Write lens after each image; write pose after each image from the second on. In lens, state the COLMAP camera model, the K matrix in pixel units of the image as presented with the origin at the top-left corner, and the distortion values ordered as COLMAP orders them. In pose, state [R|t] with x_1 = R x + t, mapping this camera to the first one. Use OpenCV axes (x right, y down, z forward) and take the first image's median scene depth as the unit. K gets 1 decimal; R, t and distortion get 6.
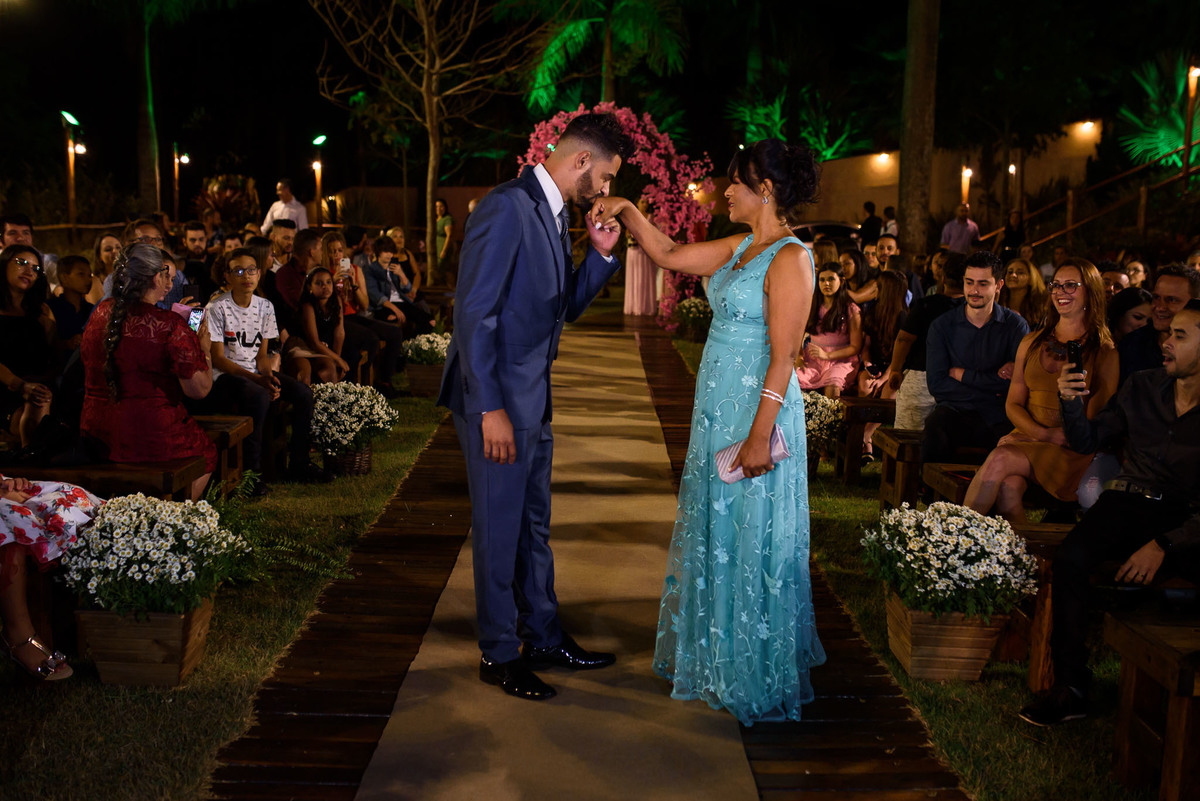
lens RADIAL K [[1220.0, 0, 624.7], [0, 1220.0, 413.0], [0, 0, 1]] dist [-0.015874, 0.004858]
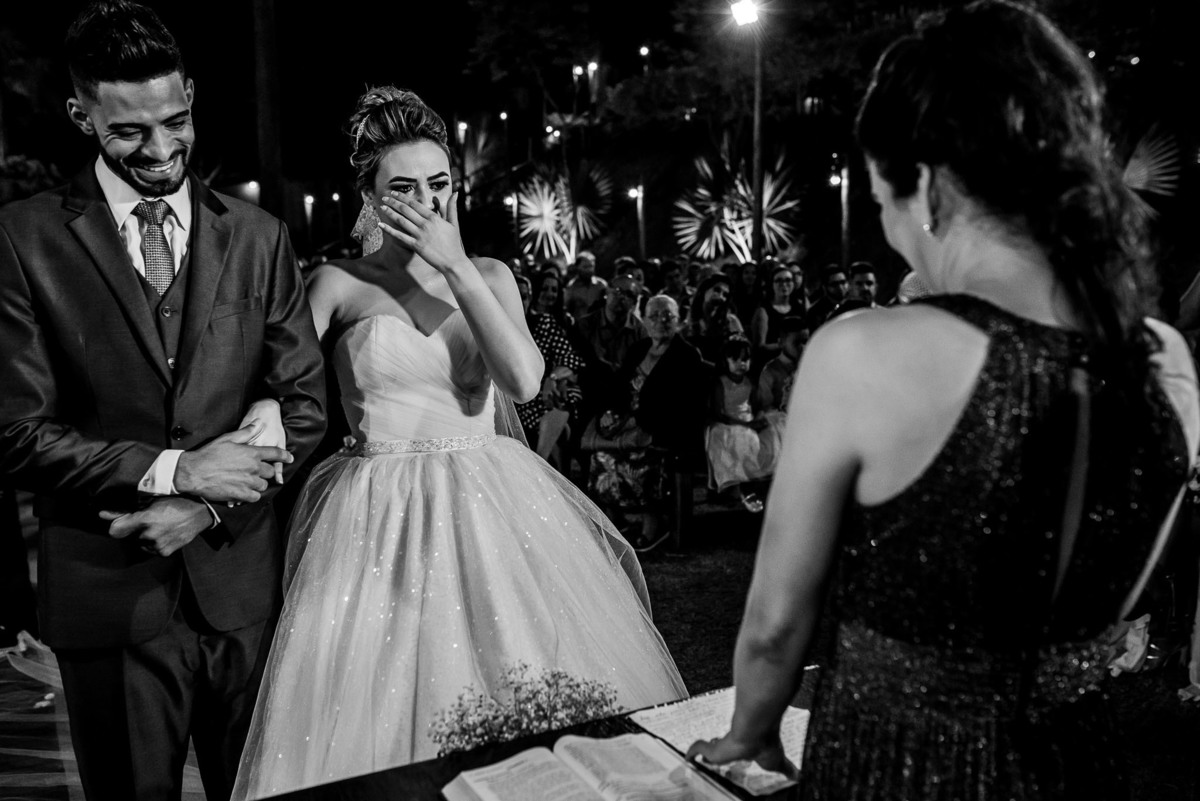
lens RADIAL K [[1212.1, 0, 600.0], [0, 1212.1, 400.5], [0, 0, 1]] dist [-0.017927, 0.009857]
pose [[0.895085, -0.091283, 0.436453, -0.043086], [0.100494, 0.994936, 0.001993, 0.067002], [-0.434424, 0.042077, 0.899725, -0.417165]]
